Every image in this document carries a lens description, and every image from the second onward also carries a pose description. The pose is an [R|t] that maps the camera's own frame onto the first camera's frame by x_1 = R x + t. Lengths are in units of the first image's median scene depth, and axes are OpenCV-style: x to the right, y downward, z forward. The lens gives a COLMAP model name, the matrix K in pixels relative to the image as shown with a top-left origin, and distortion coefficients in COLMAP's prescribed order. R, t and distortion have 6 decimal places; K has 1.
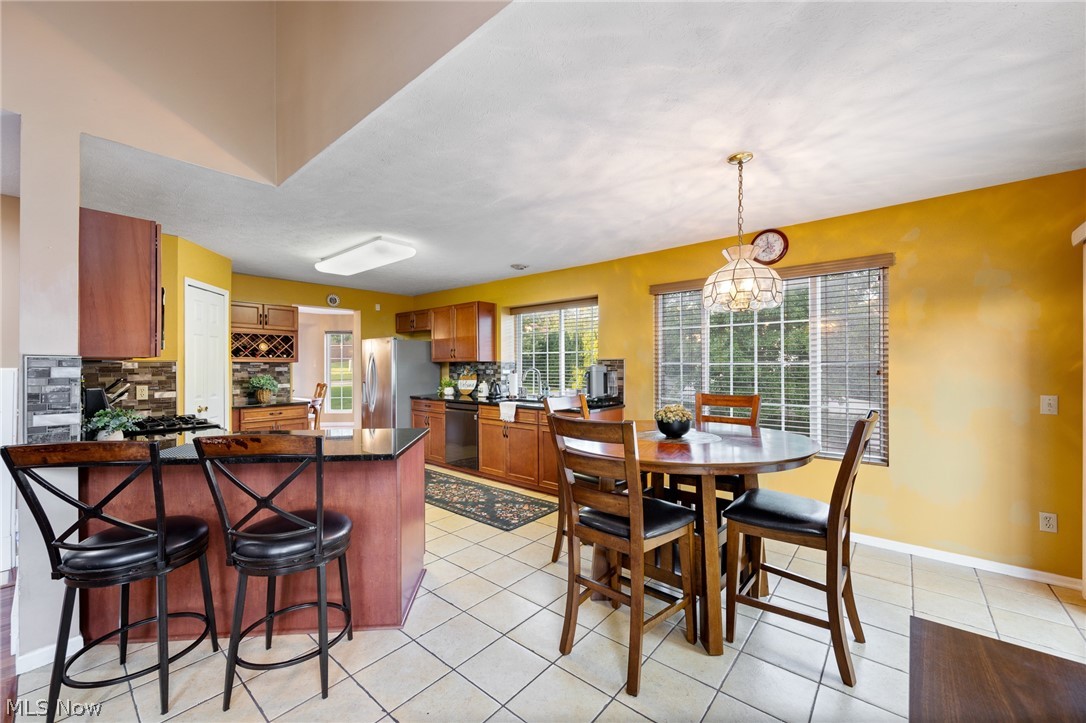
lens RADIAL K [[426.1, 0, 544.7], [0, 426.1, 365.9], [0, 0, 1]] dist [-0.001106, -0.000702]
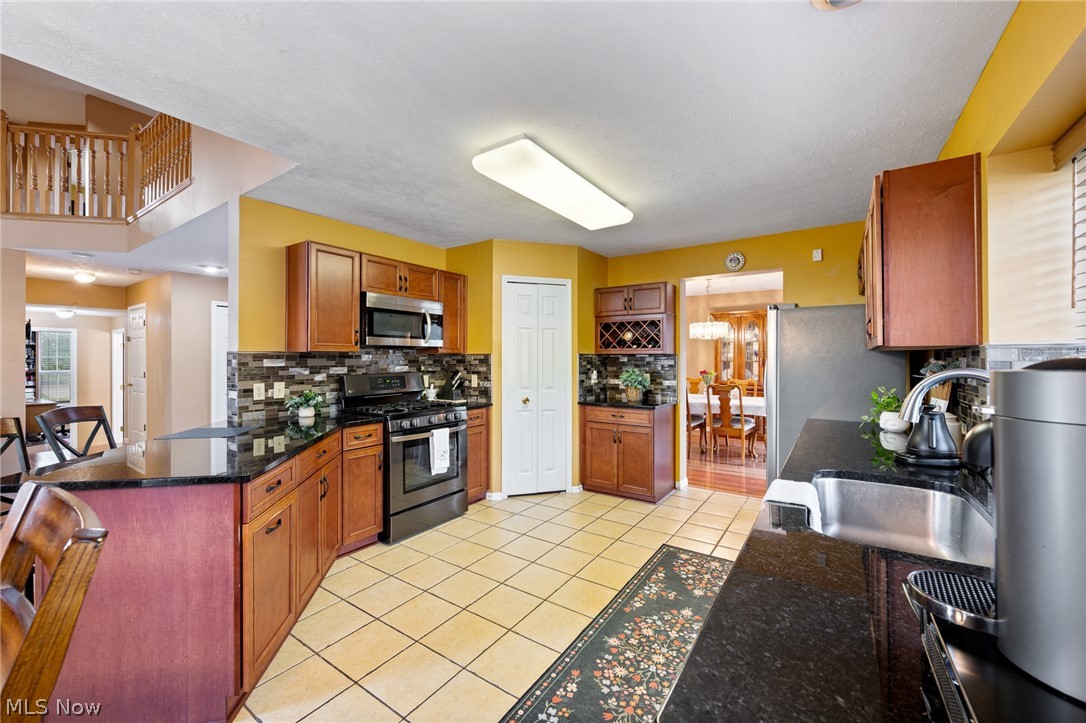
lens RADIAL K [[426.1, 0, 543.2], [0, 426.1, 357.6], [0, 0, 1]] dist [-0.001106, -0.000702]
pose [[0.101636, 0.000239, -0.994822, 0.221647], [-0.000170, 1.000000, 0.000223, -0.002080], [0.994822, 0.000147, 0.101637, 0.954011]]
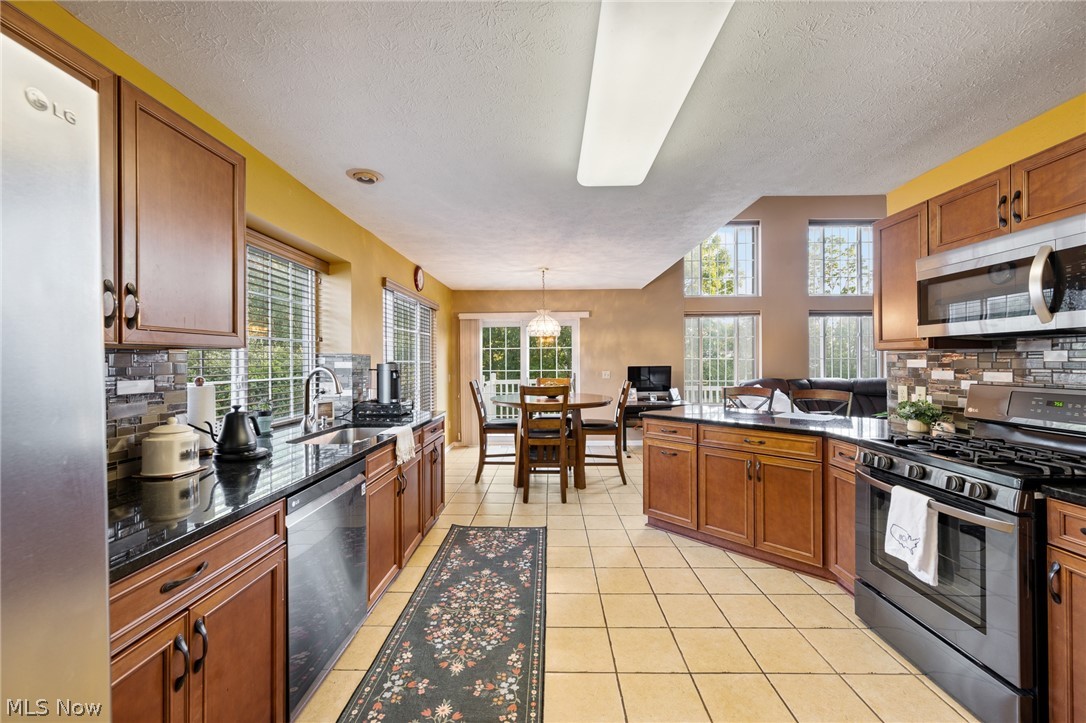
lens RADIAL K [[426.1, 0, 544.9], [0, 426.1, 361.8], [0, 0, 1]] dist [-0.001106, -0.000702]
pose [[-0.637661, 0.005851, 0.770295, -0.741171], [0.008153, 0.999966, -0.000846, 0.000980], [-0.770274, 0.005741, -0.637688, 1.421182]]
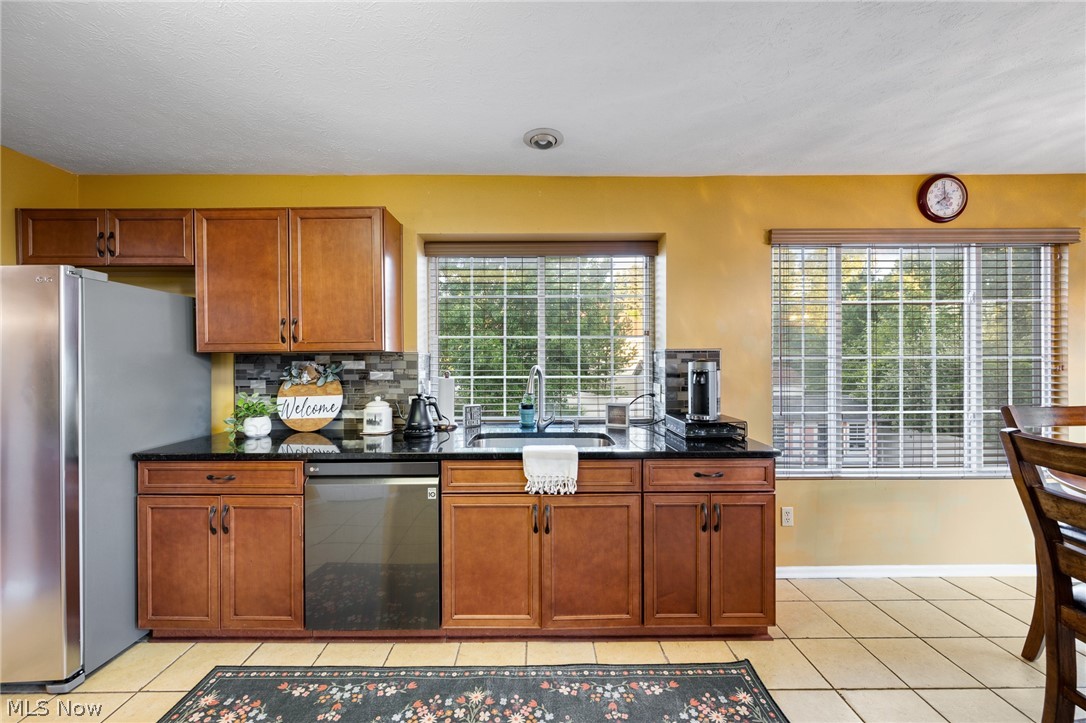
lens RADIAL K [[426.1, 0, 538.7], [0, 426.1, 359.4], [0, 0, 1]] dist [-0.001106, -0.000702]
pose [[0.761086, 0.000533, 0.648650, -0.431332], [0.003791, 0.999979, -0.005269, 0.000033], [-0.648639, 0.006469, 0.761068, 0.806095]]
